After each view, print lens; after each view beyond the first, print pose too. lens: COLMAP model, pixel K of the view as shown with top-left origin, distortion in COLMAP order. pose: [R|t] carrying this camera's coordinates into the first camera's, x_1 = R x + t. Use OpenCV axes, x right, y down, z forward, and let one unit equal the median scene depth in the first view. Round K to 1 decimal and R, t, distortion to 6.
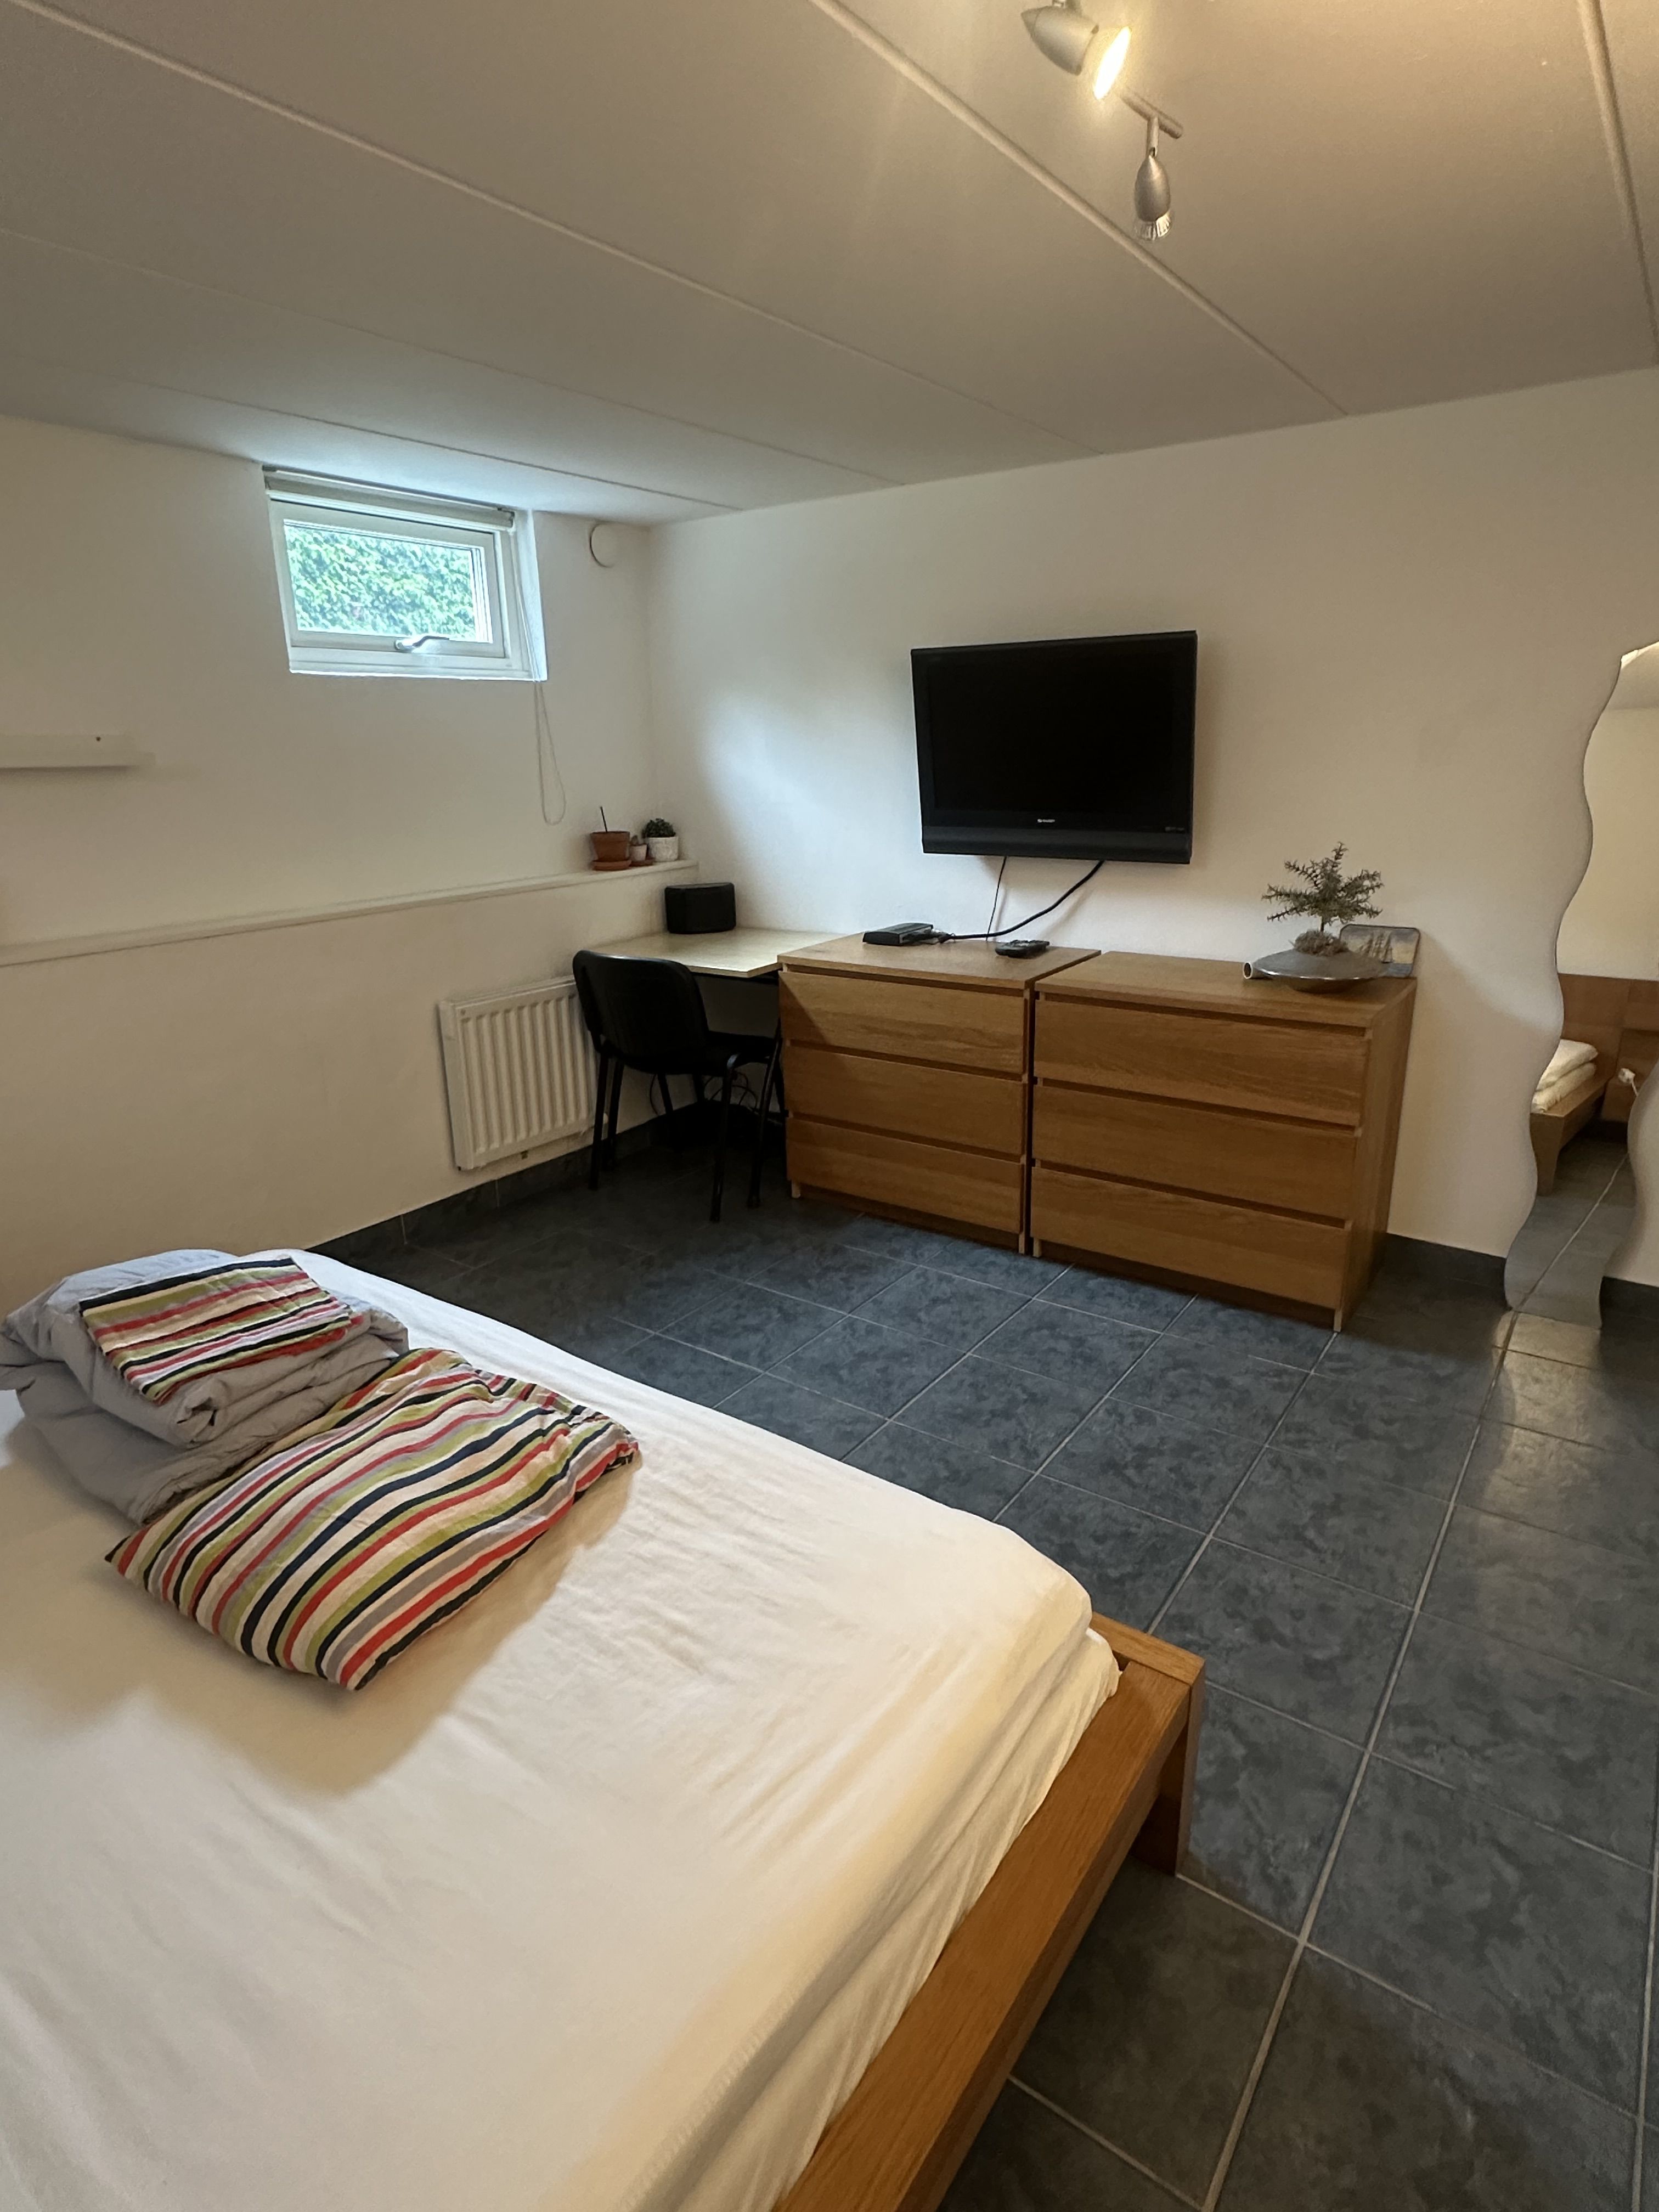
lens RADIAL K [[1180.4, 0, 829.5], [0, 1180.4, 1106.0], [0, 0, 1]] dist [0.003361, -0.000232]
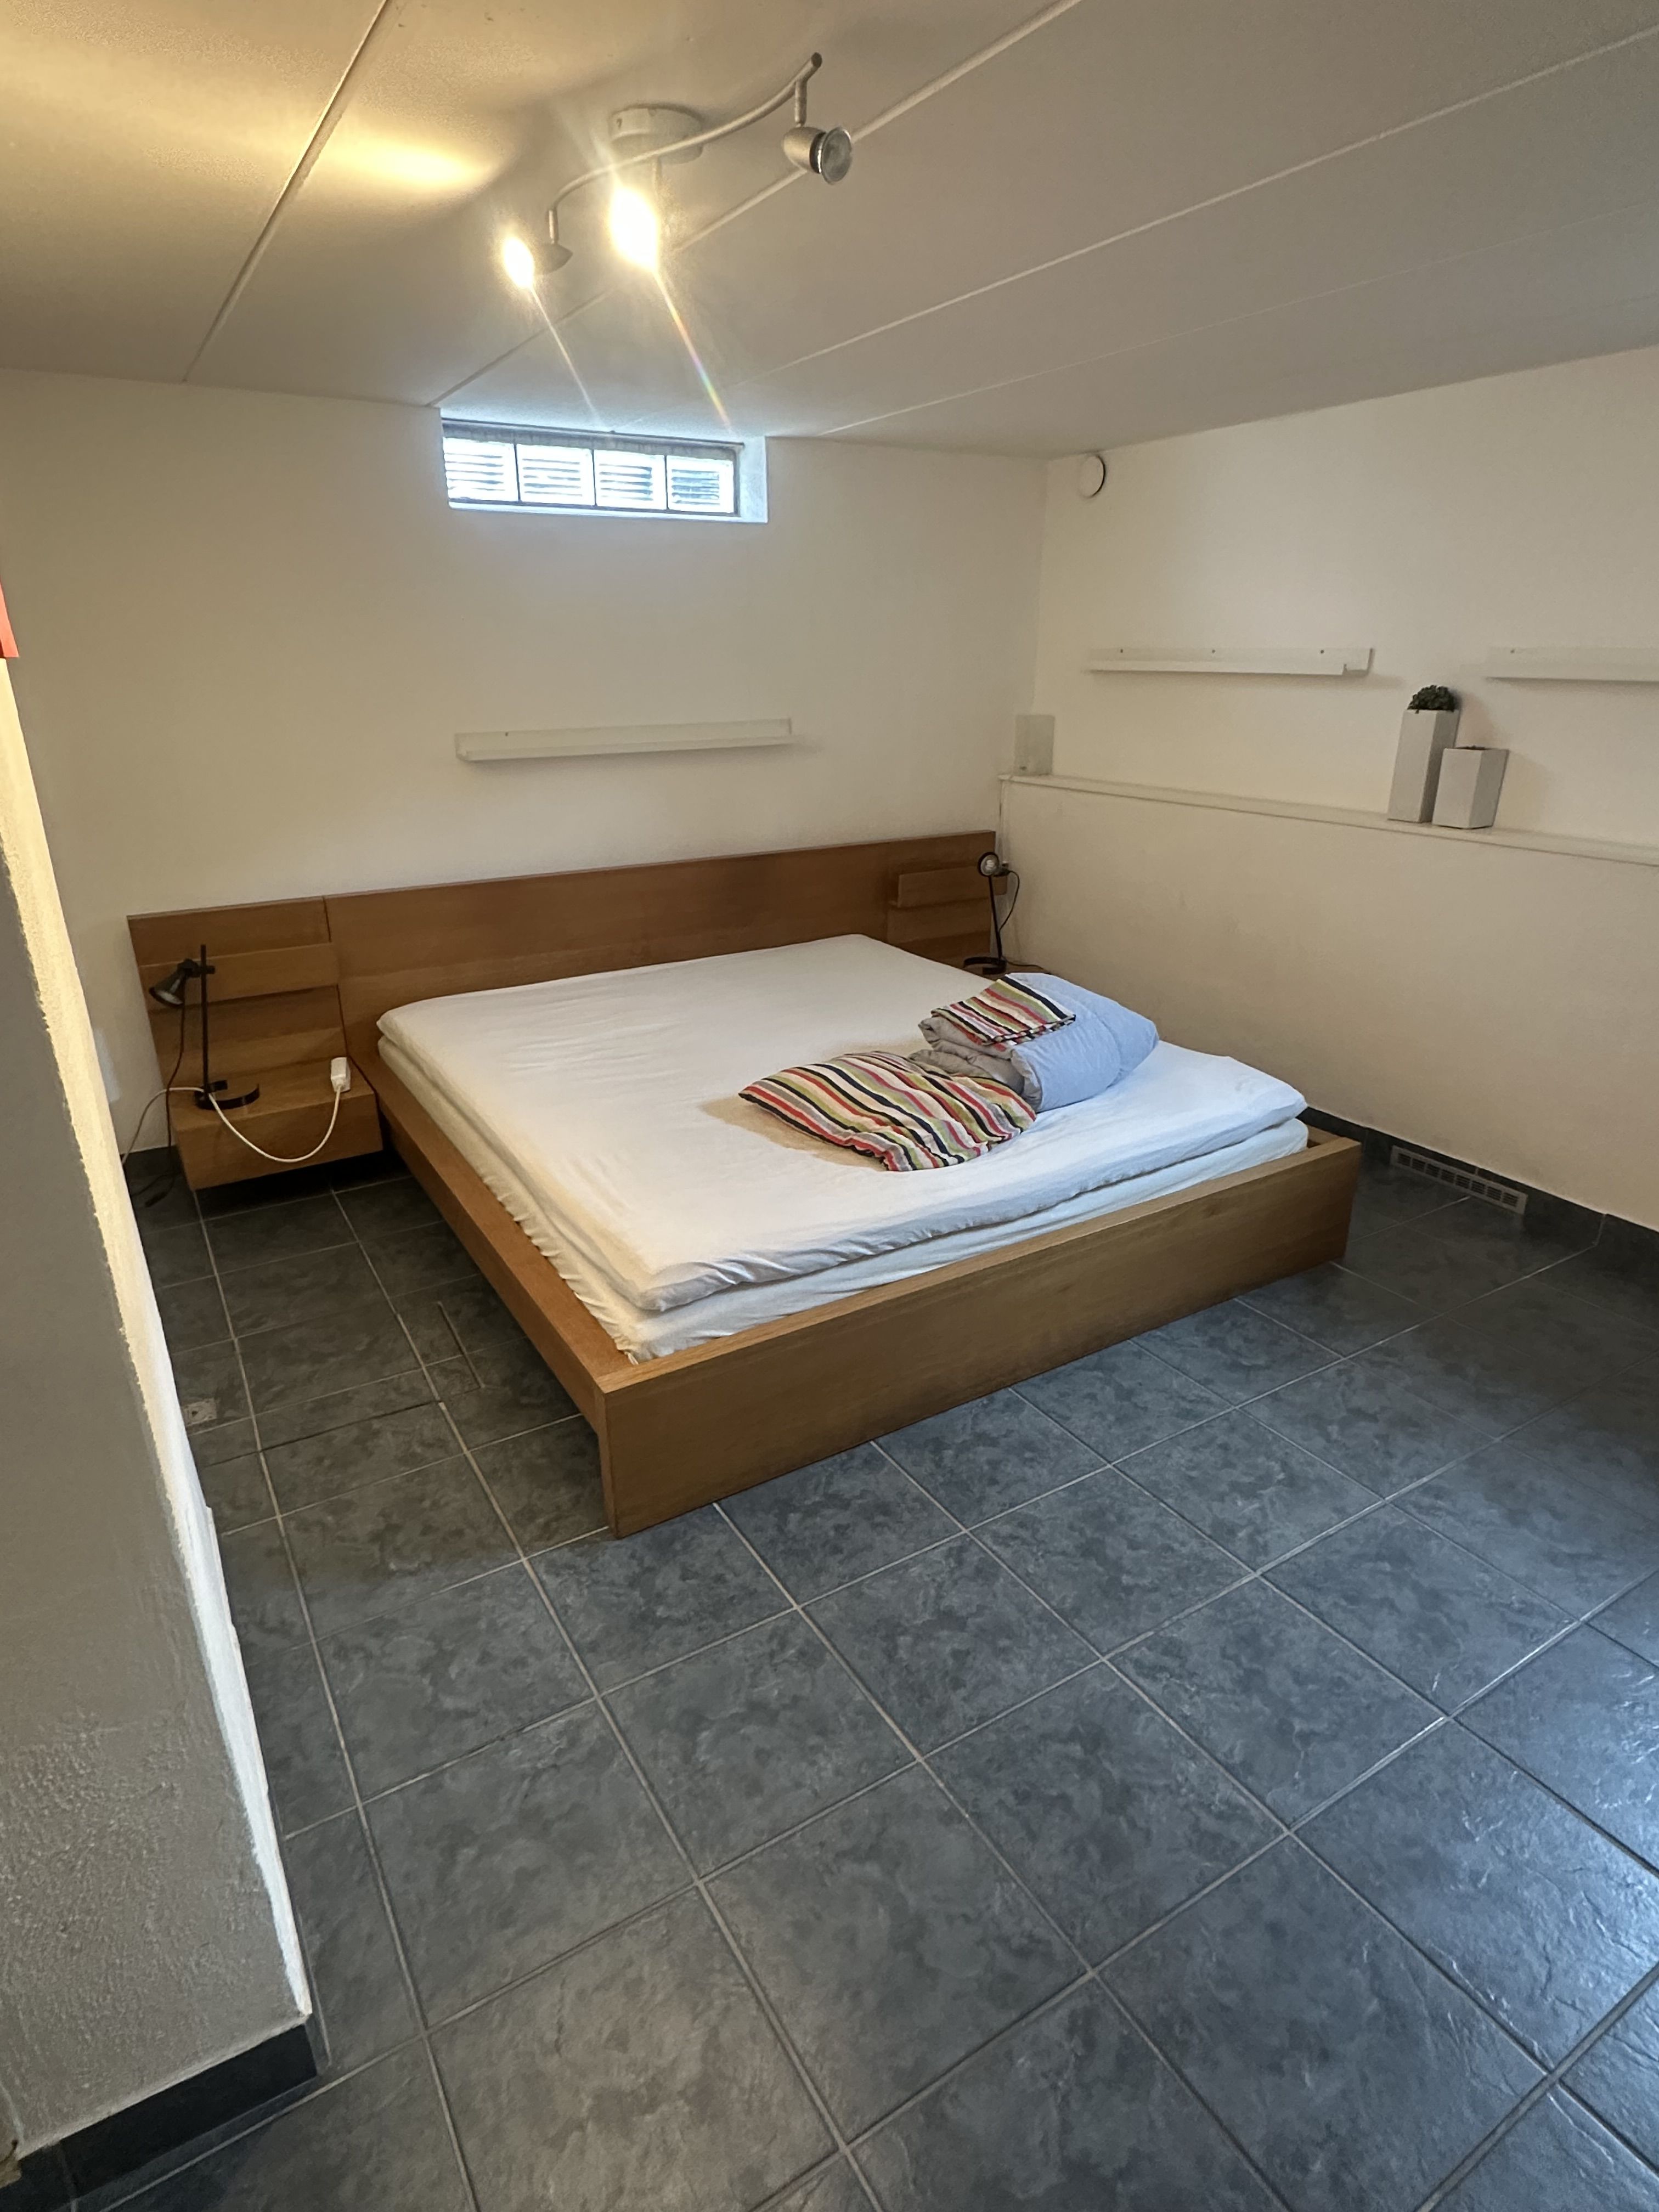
lens RADIAL K [[1180.4, 0, 829.5], [0, 1180.4, 1106.0], [0, 0, 1]] dist [0.003361, -0.000232]
pose [[-0.377279, 0.353015, -0.856178, 1.123097], [-0.261966, 0.846060, 0.464280, -0.447595], [0.888276, 0.399452, -0.226723, 1.250157]]
